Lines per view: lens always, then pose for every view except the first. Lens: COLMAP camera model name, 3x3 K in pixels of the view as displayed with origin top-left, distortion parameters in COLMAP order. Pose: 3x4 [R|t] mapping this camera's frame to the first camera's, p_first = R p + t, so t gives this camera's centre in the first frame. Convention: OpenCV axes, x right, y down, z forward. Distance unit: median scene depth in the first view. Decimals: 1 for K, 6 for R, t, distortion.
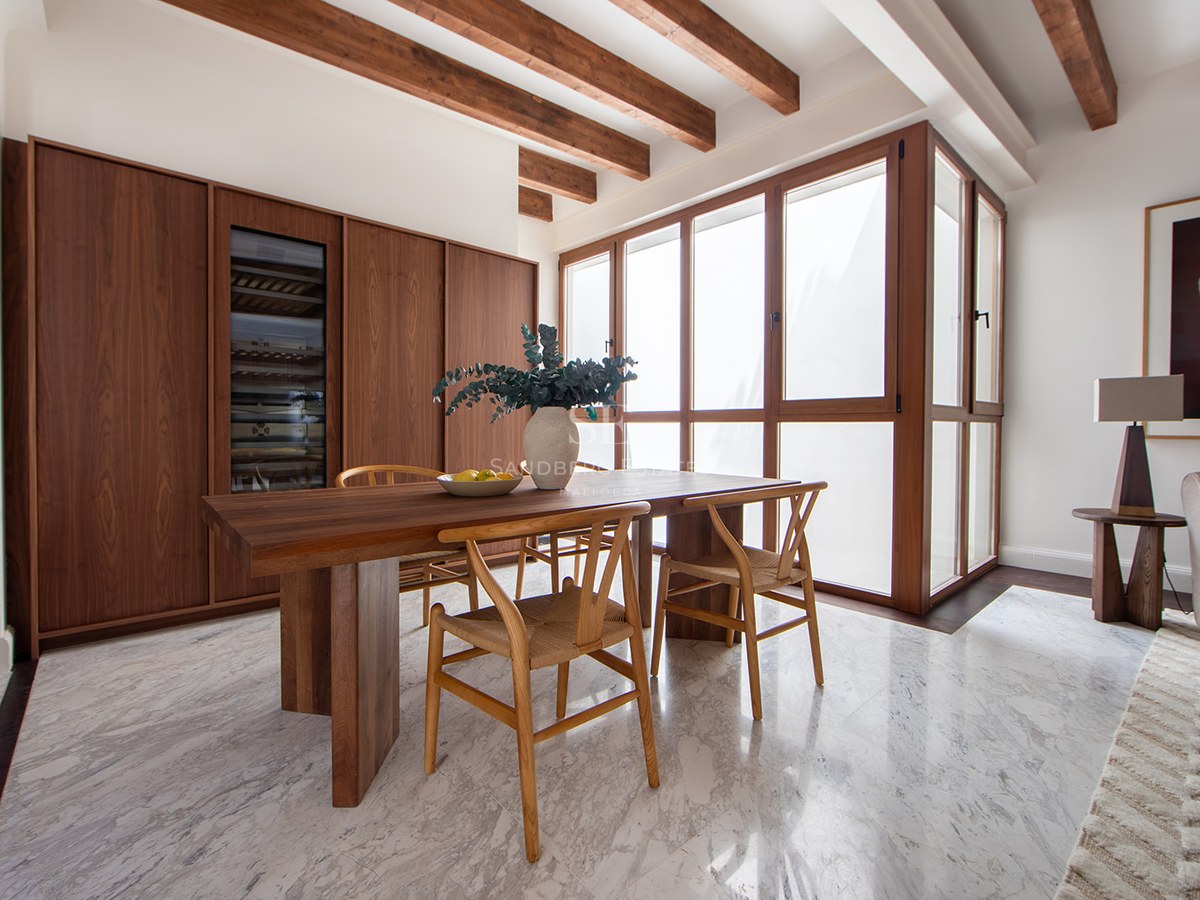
lens RADIAL K [[553.4, 0, 600.7], [0, 553.4, 436.8], [0, 0, 1]] dist [-0.017433, -0.000059]
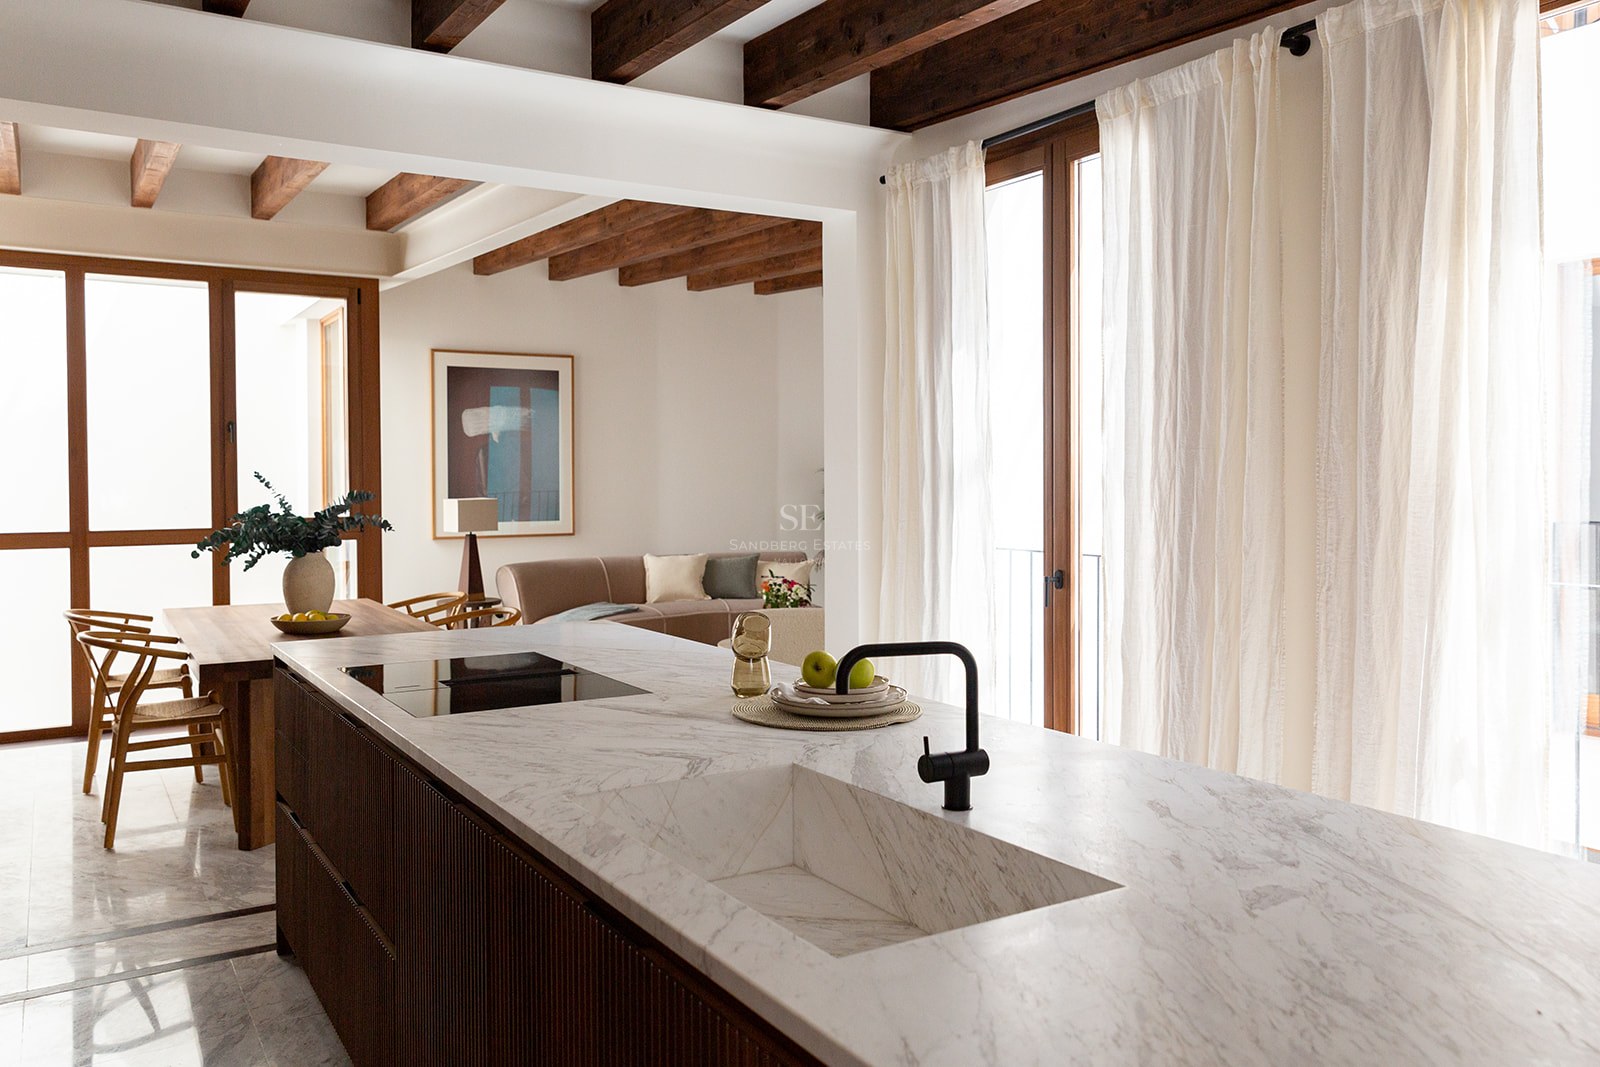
lens RADIAL K [[1250.6, 0, 800.0], [0, 1250.6, 533.5], [0, 0, 1]] dist [0.002063, -0.000596]
pose [[0.169492, -0.047165, 0.984402, -1.496421], [0.028404, 0.998673, 0.042959, -0.100977], [-0.985122, 0.020680, 0.170606, -0.254527]]
